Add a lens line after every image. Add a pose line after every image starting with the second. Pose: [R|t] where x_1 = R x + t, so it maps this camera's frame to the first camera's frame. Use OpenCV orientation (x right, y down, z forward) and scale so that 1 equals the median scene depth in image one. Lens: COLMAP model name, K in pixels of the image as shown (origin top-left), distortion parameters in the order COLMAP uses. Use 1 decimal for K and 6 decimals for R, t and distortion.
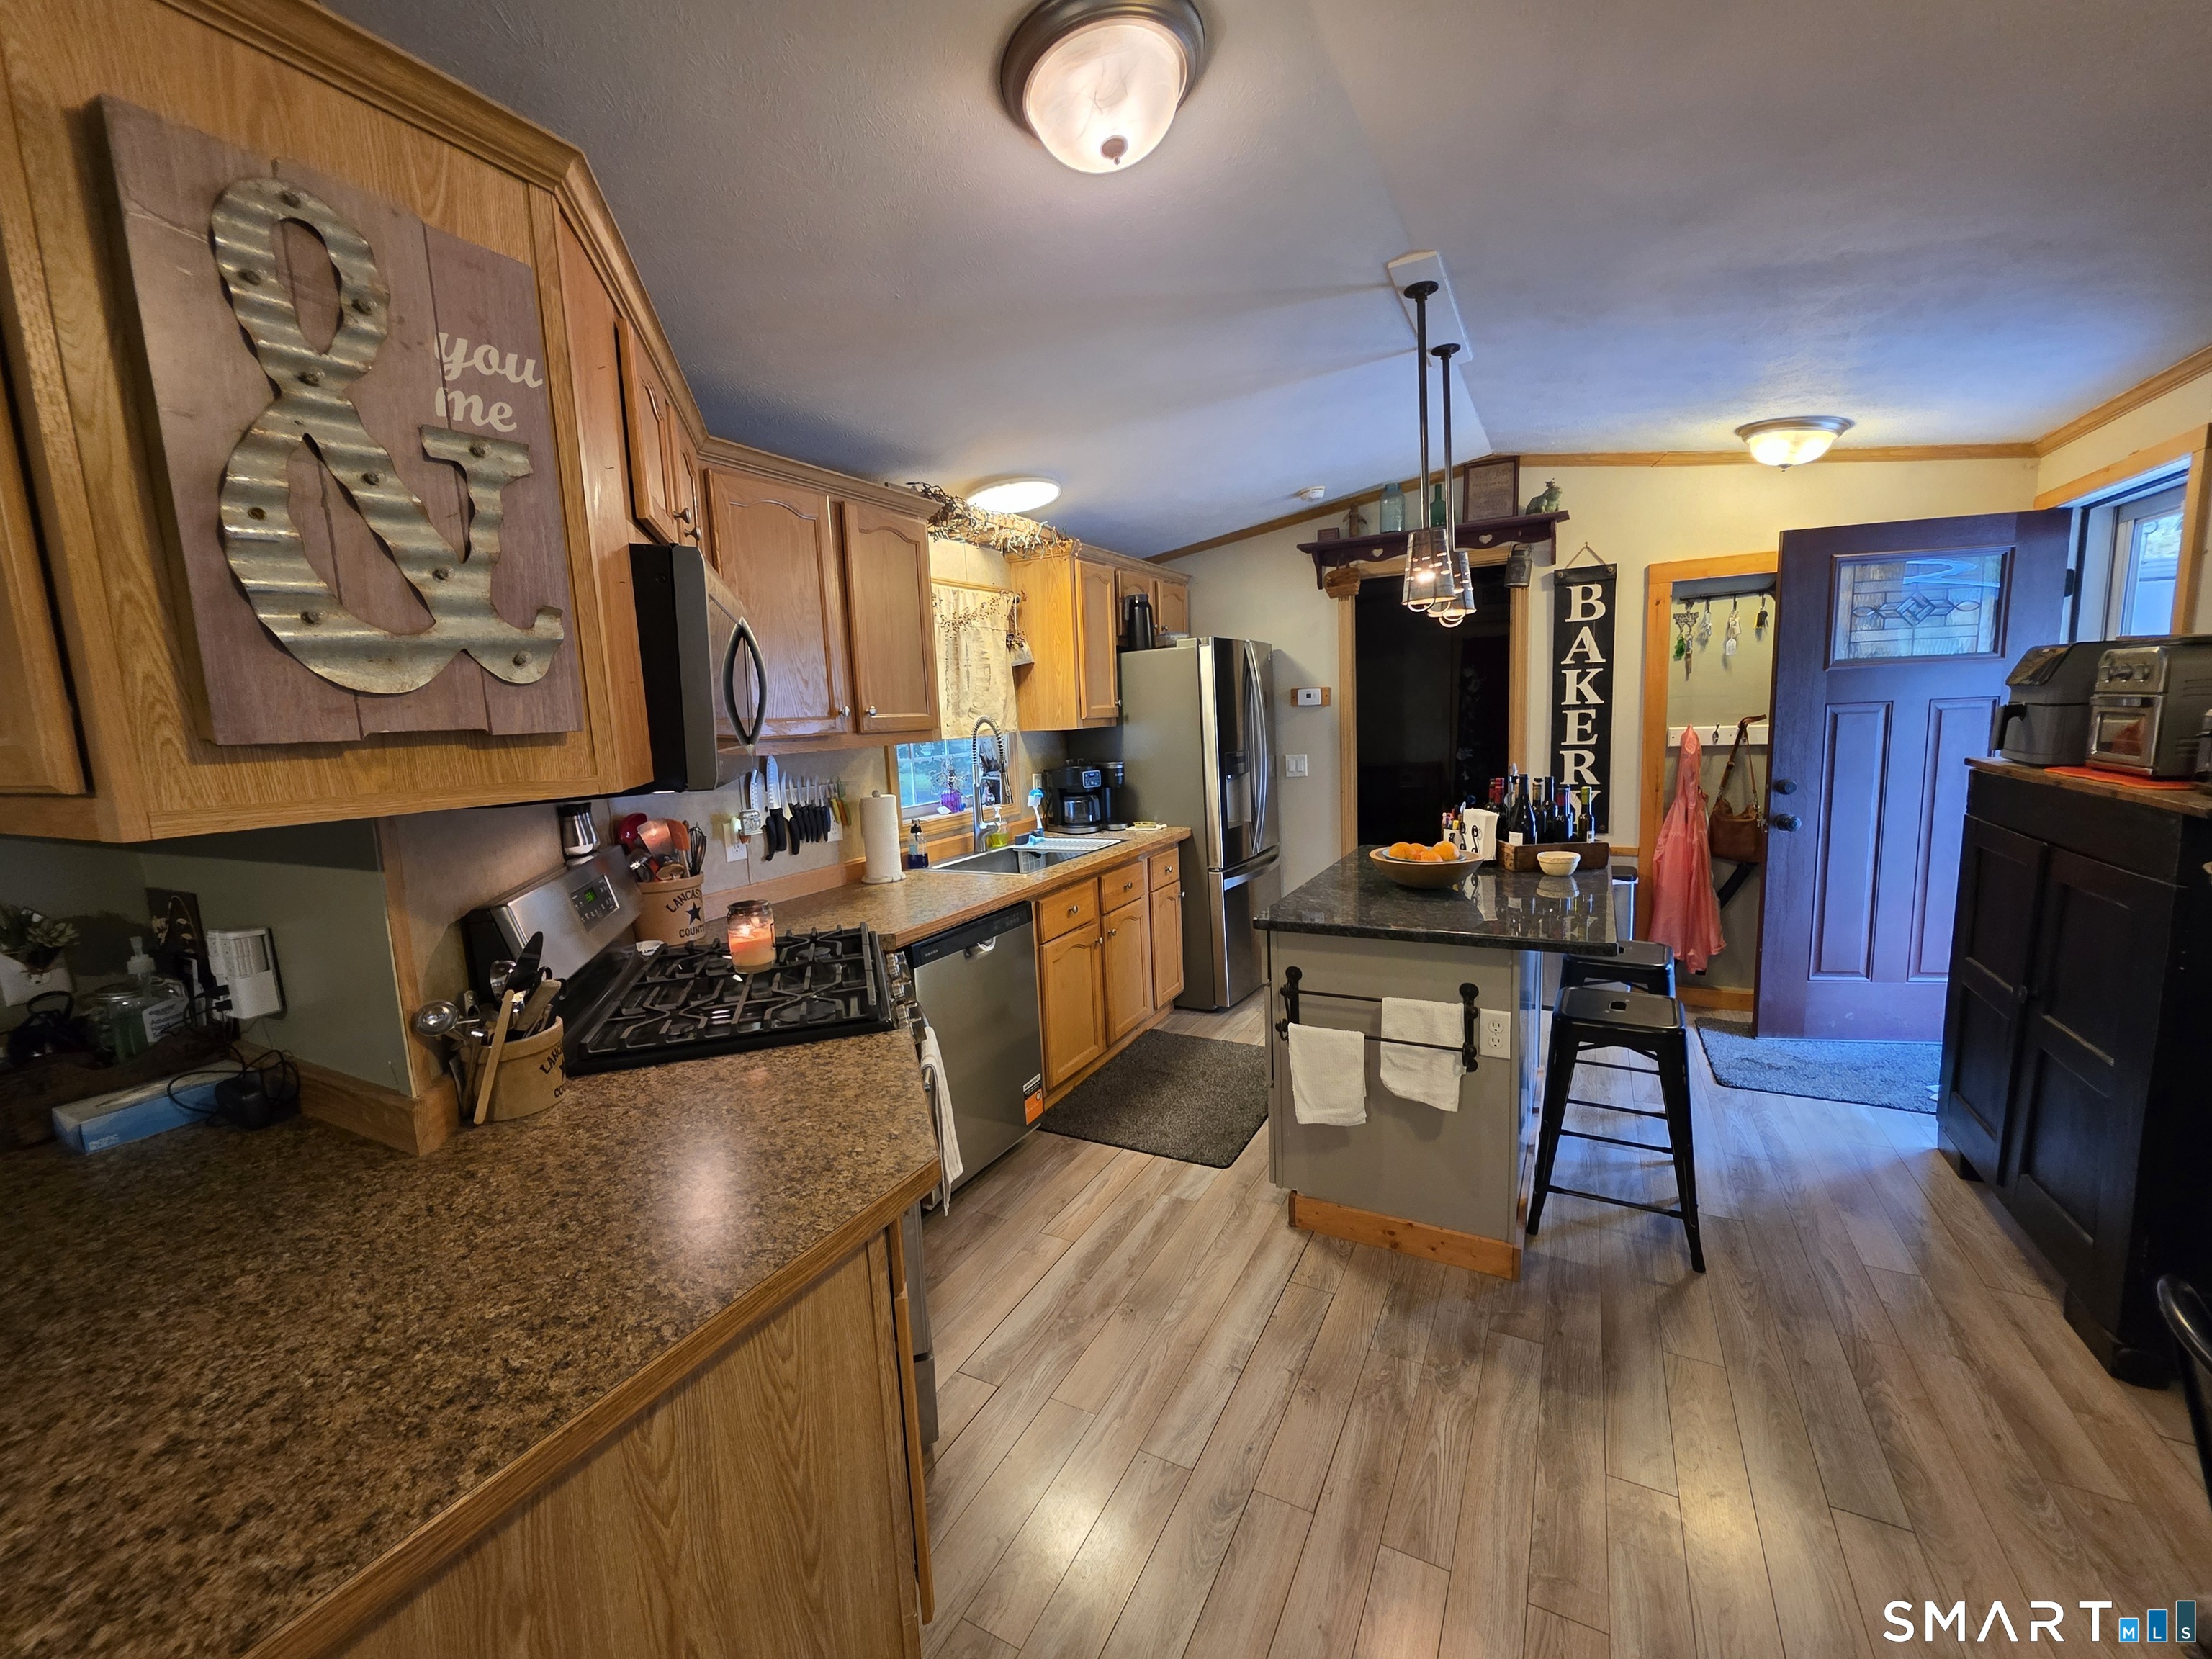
lens RADIAL K [[883.1, 0, 1105.0], [0, 883.1, 837.7], [0, 0, 1]] dist [0.001937, -0.000391]
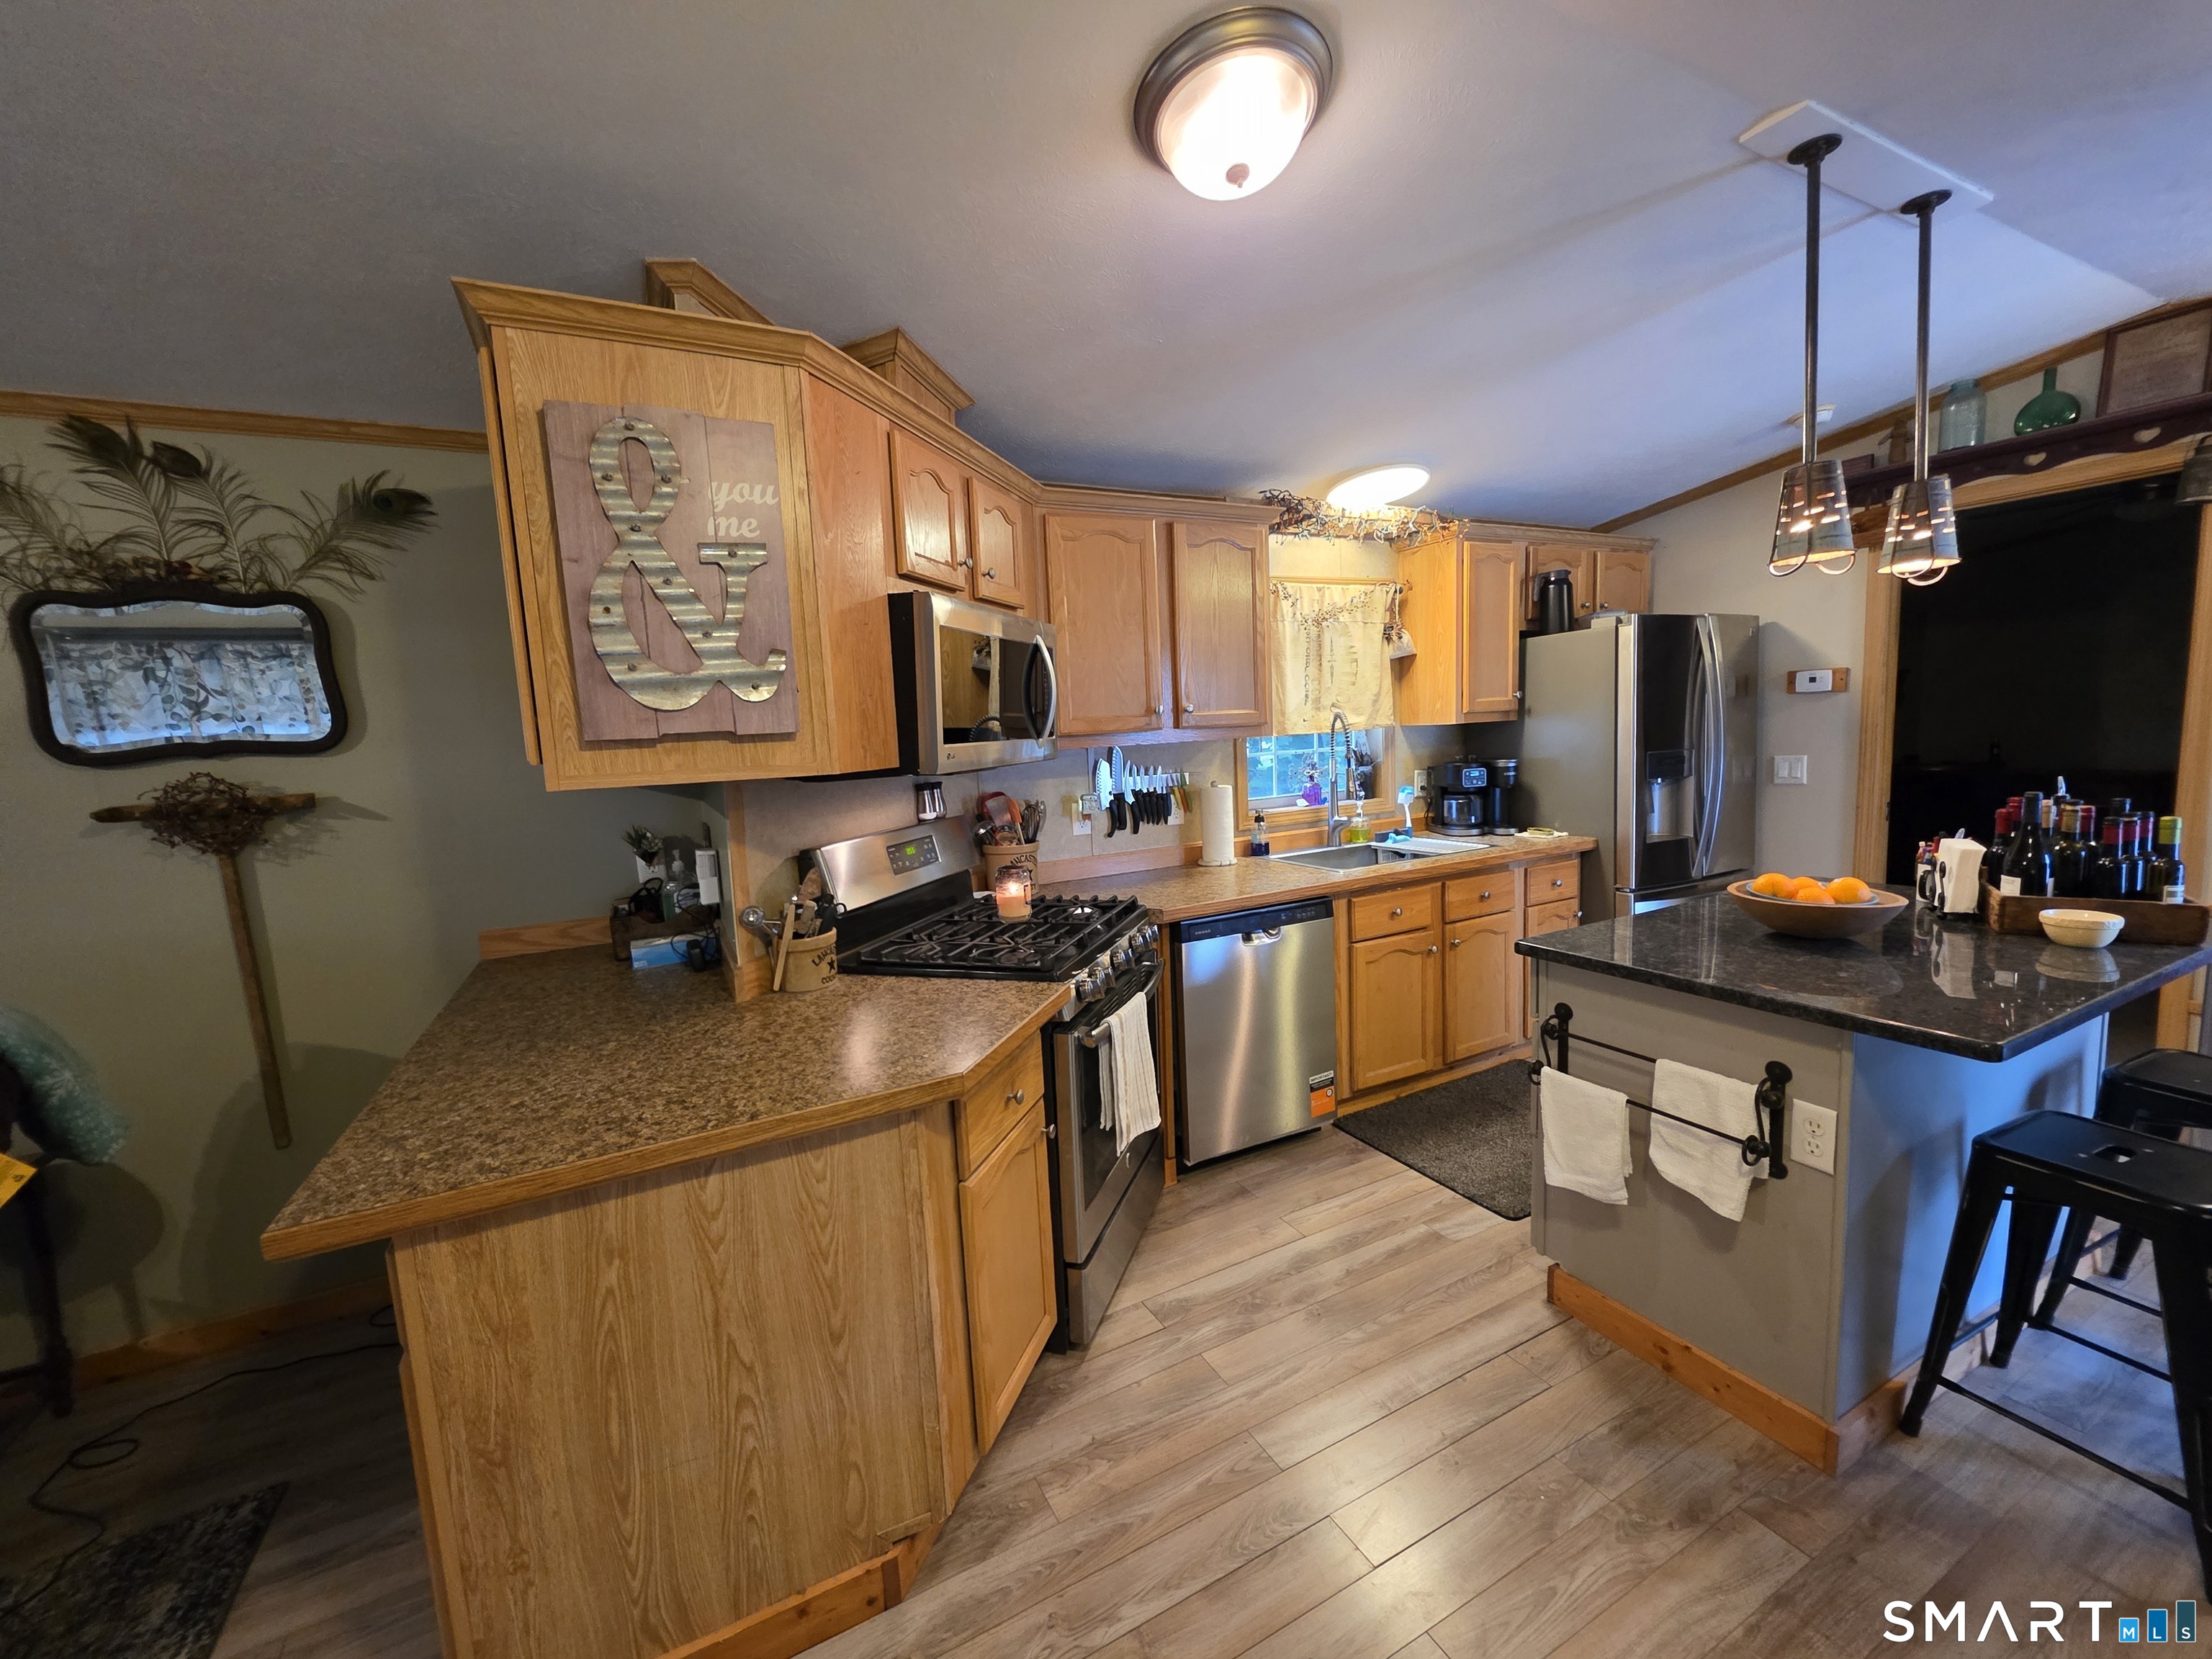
lens RADIAL K [[883.1, 0, 1103.5], [0, 883.1, 834.5], [0, 0, 1]] dist [0.001937, -0.000391]
pose [[0.825165, 0.072539, -0.560215, 0.314358], [-0.067805, 0.997269, 0.029257, -0.013129], [0.560807, 0.013844, 0.827831, 0.034318]]
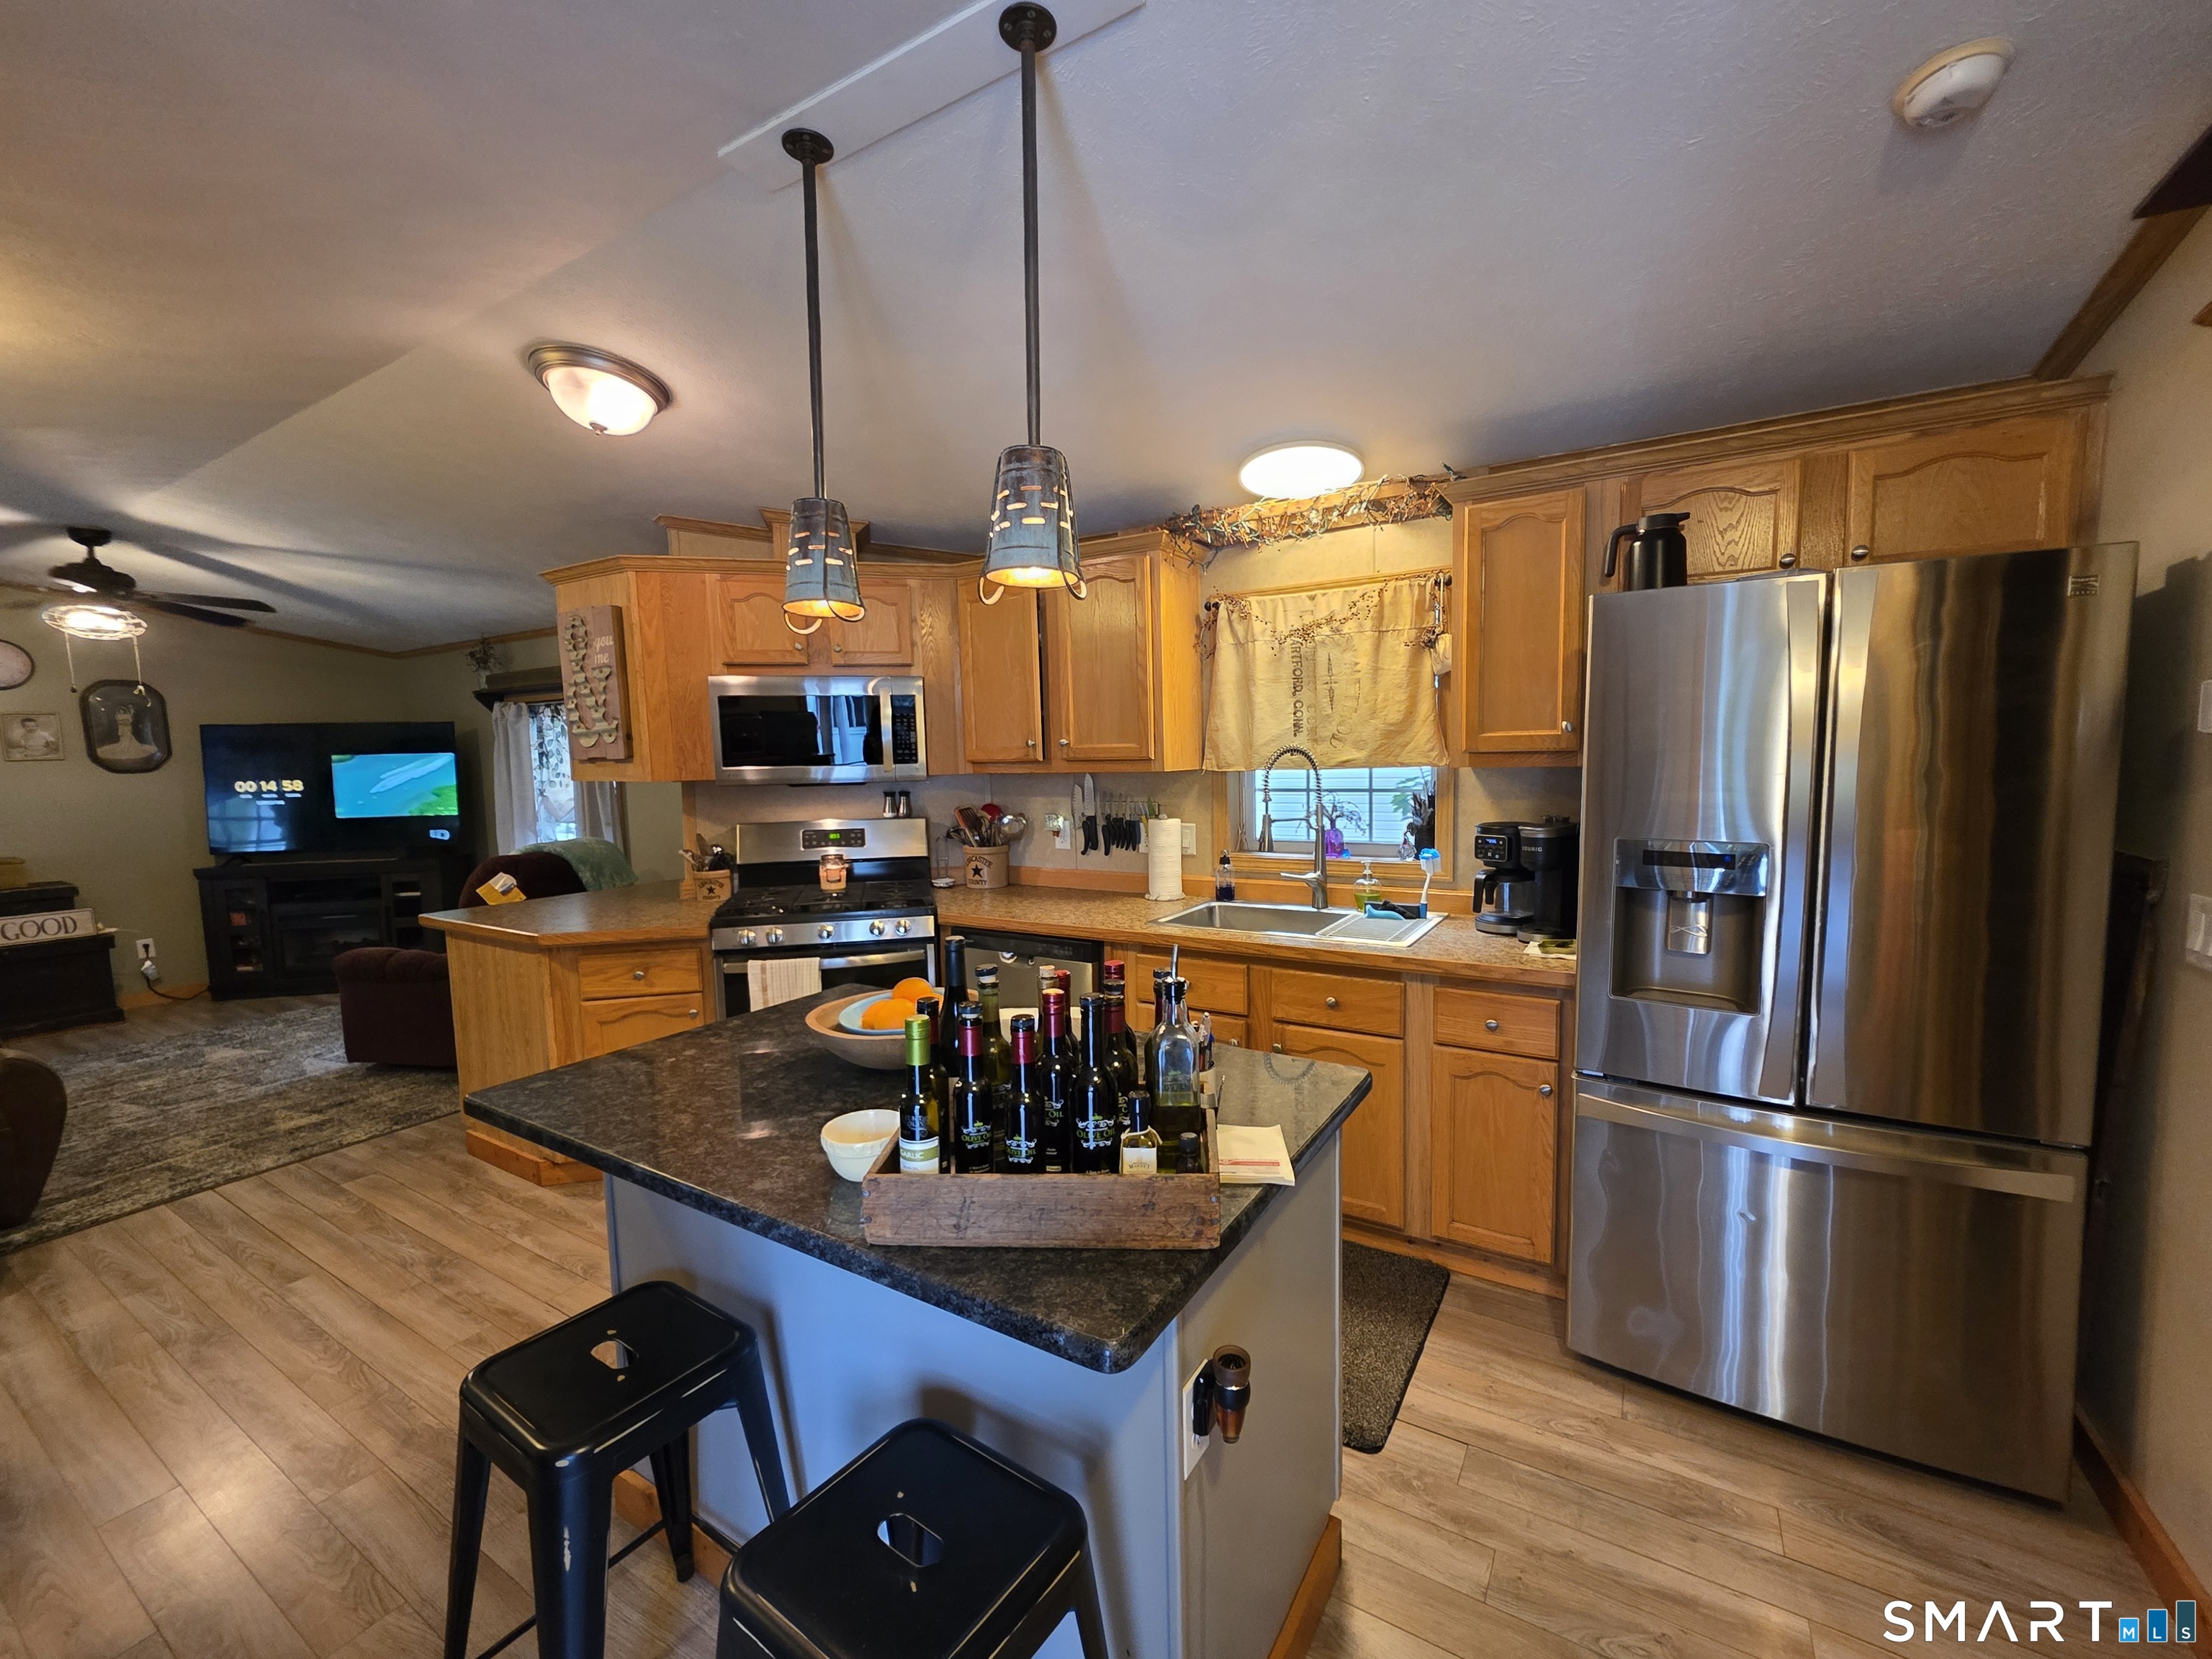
lens RADIAL K [[883.1, 0, 1112.9], [0, 883.1, 840.0], [0, 0, 1]] dist [0.001937, -0.000391]
pose [[-0.046482, 0.143612, -0.988542, 1.038896], [-0.118823, 0.981790, 0.148219, -0.224346], [0.991827, 0.124351, -0.028571, 1.271658]]
